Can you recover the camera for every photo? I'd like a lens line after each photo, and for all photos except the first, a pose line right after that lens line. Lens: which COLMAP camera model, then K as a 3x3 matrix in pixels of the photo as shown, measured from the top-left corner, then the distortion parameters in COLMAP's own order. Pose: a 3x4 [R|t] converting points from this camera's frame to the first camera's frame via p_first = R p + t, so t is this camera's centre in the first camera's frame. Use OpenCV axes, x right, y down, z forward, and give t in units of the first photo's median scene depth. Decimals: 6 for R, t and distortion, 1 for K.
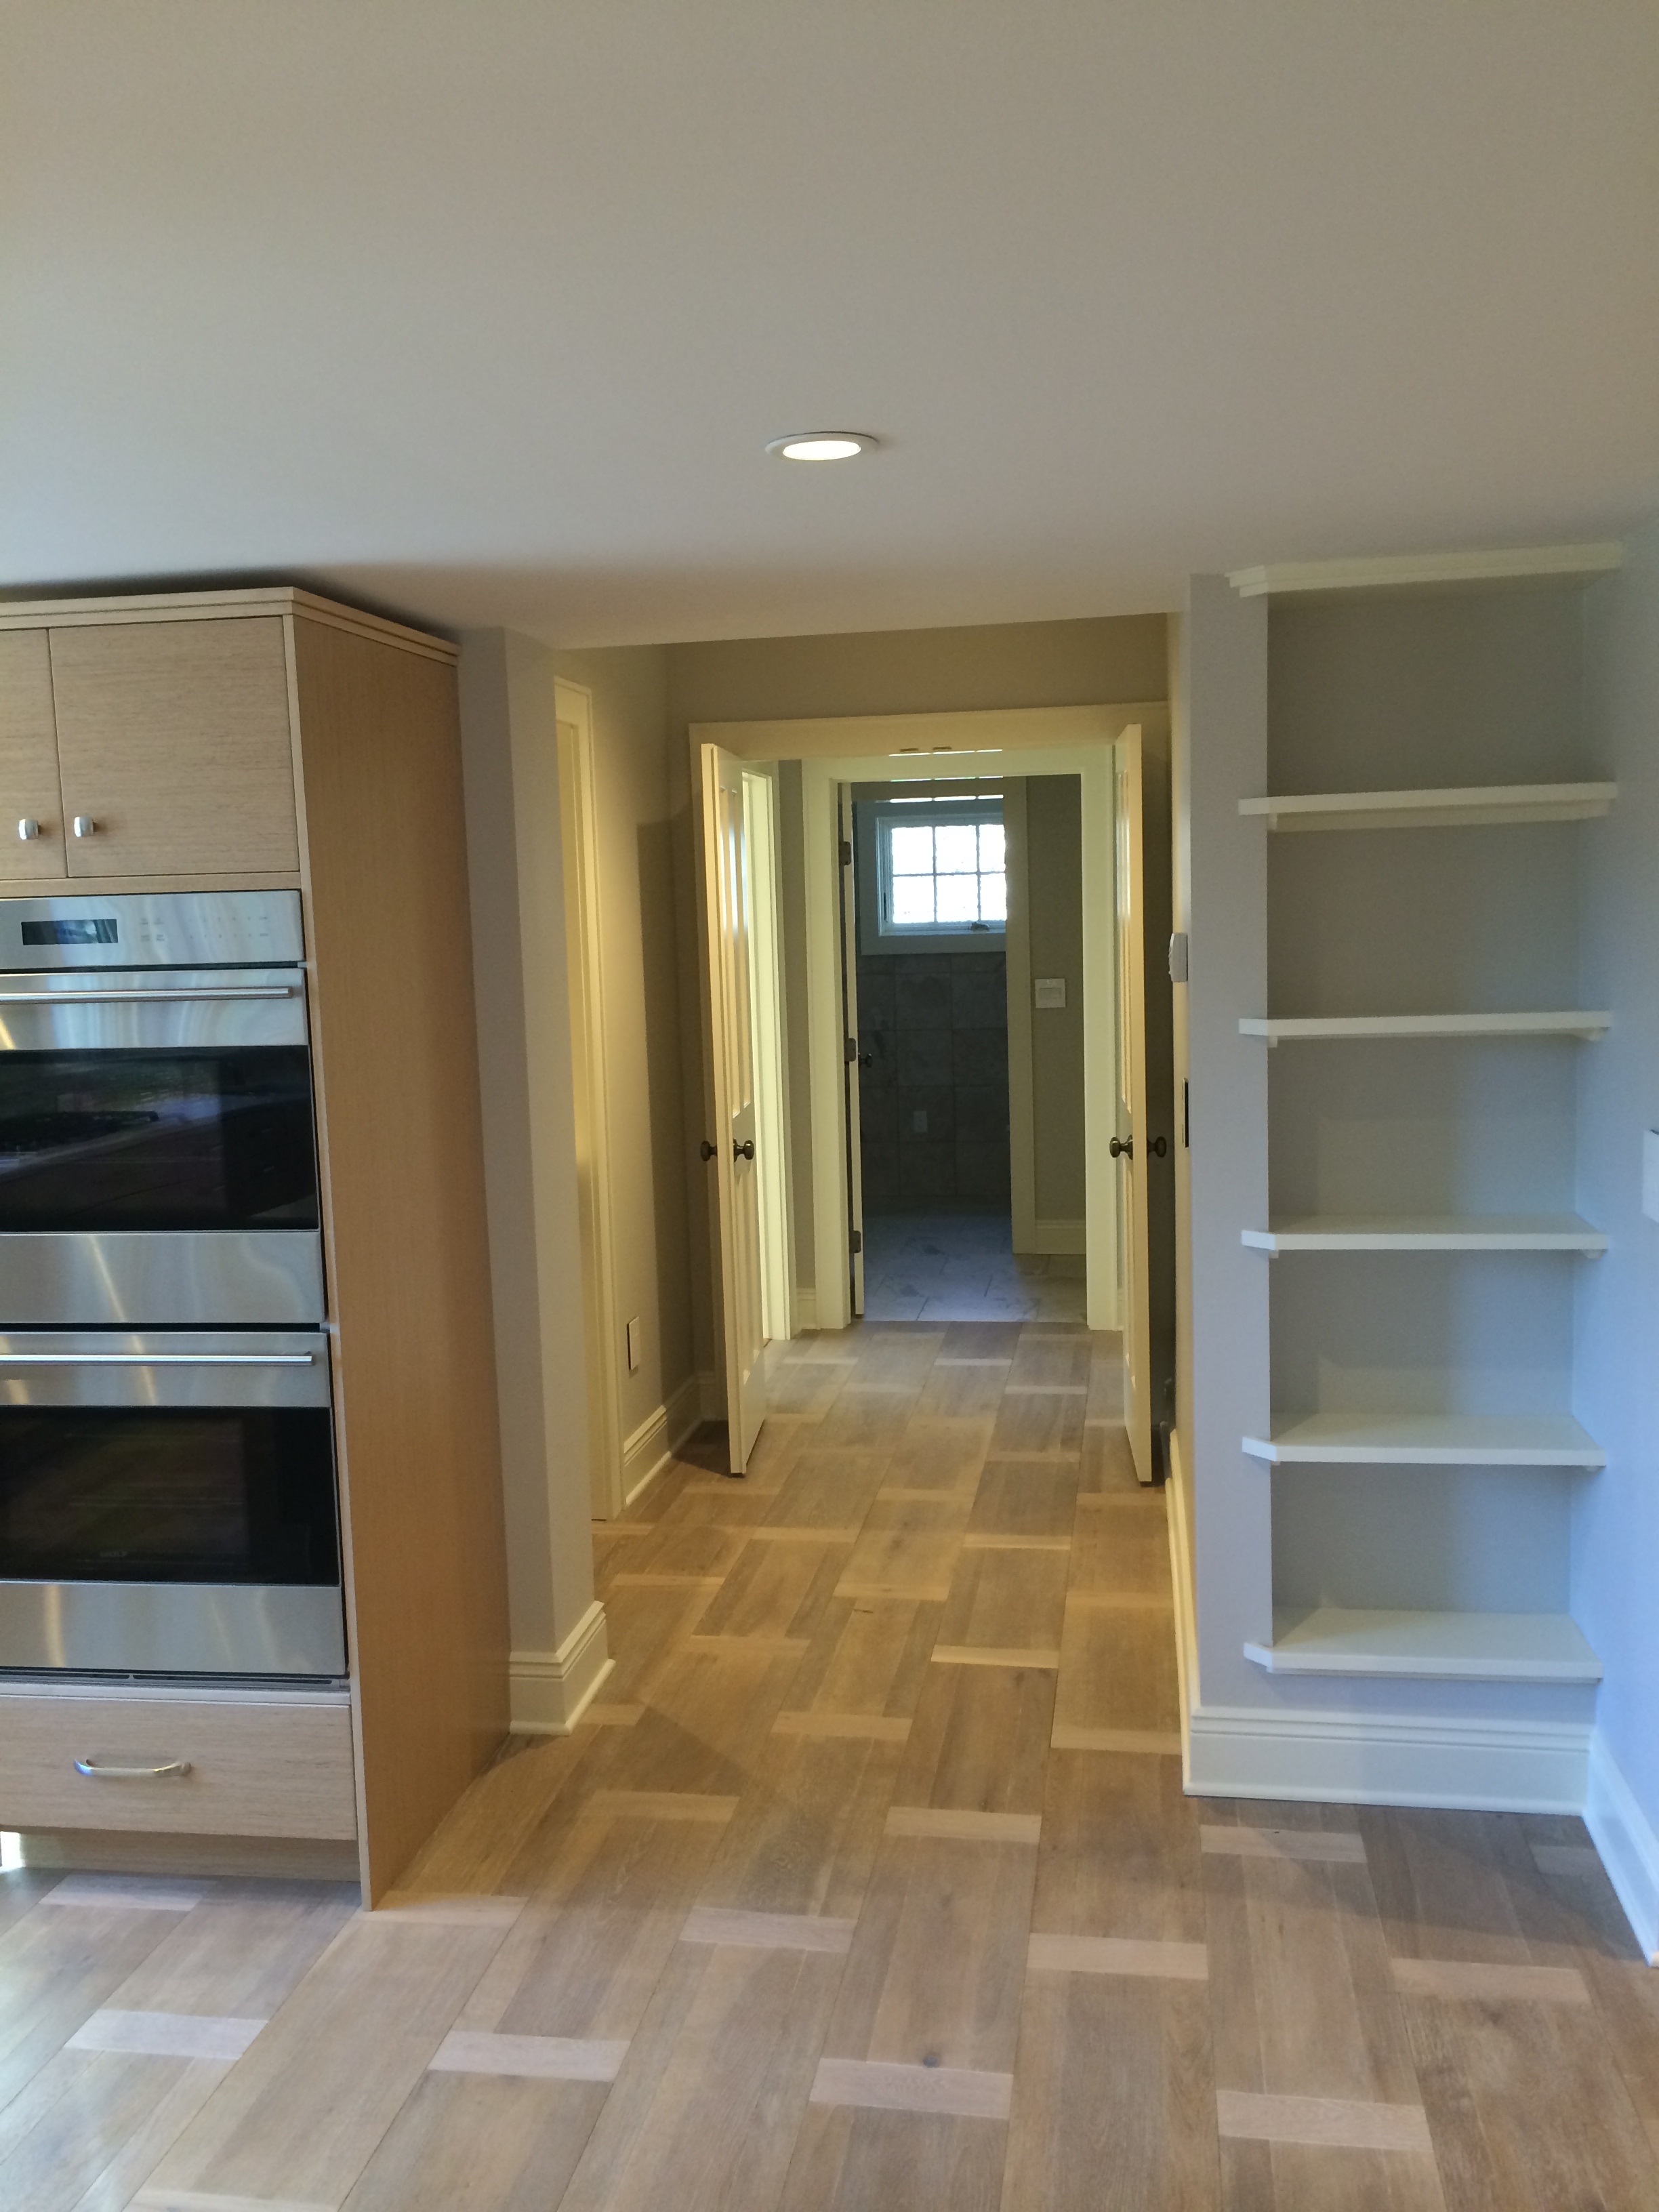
lens RADIAL K [[1902.1, 0, 832.7], [0, 1902.1, 1101.5], [0, 0, 1]] dist [0.084158, -0.107388]
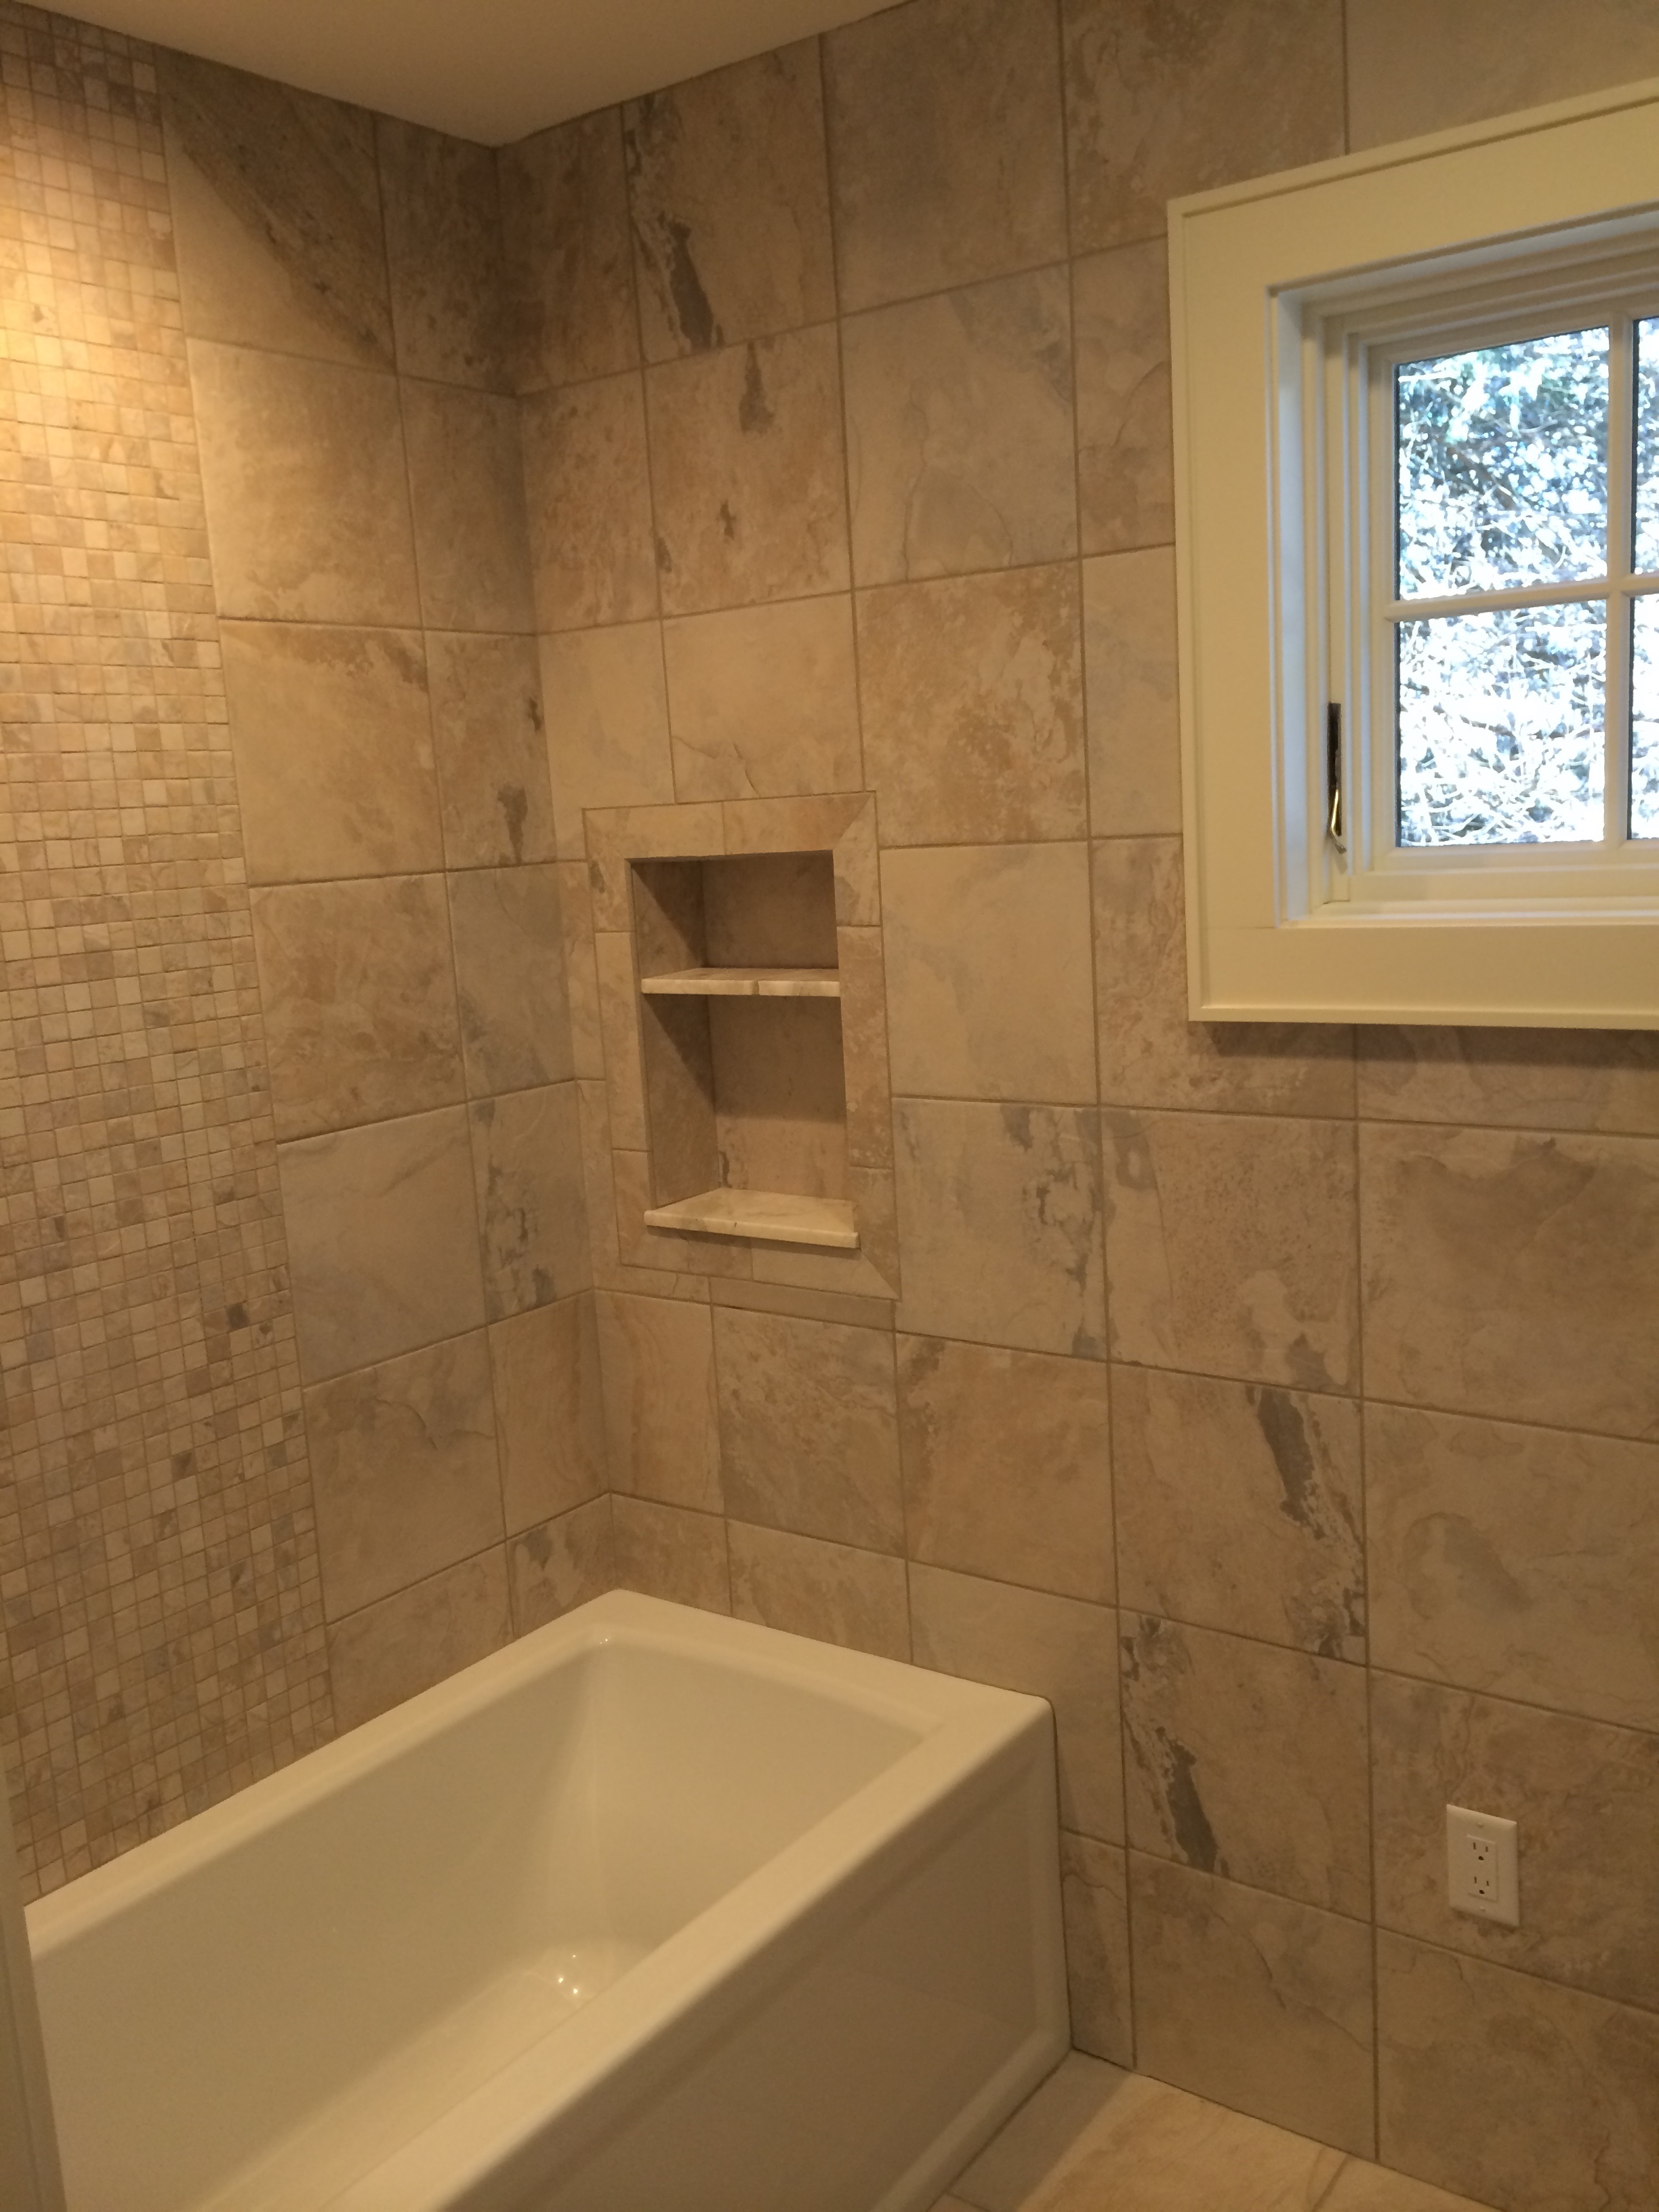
lens RADIAL K [[1902.1, 0, 822.8], [0, 1902.1, 1113.8], [0, 0, 1]] dist [0.084158, -0.107388]
pose [[0.893777, 0.043110, -0.446435, 0.071412], [-0.015543, 0.997749, 0.065230, -0.079487], [0.448243, -0.051362, 0.892435, 0.792968]]
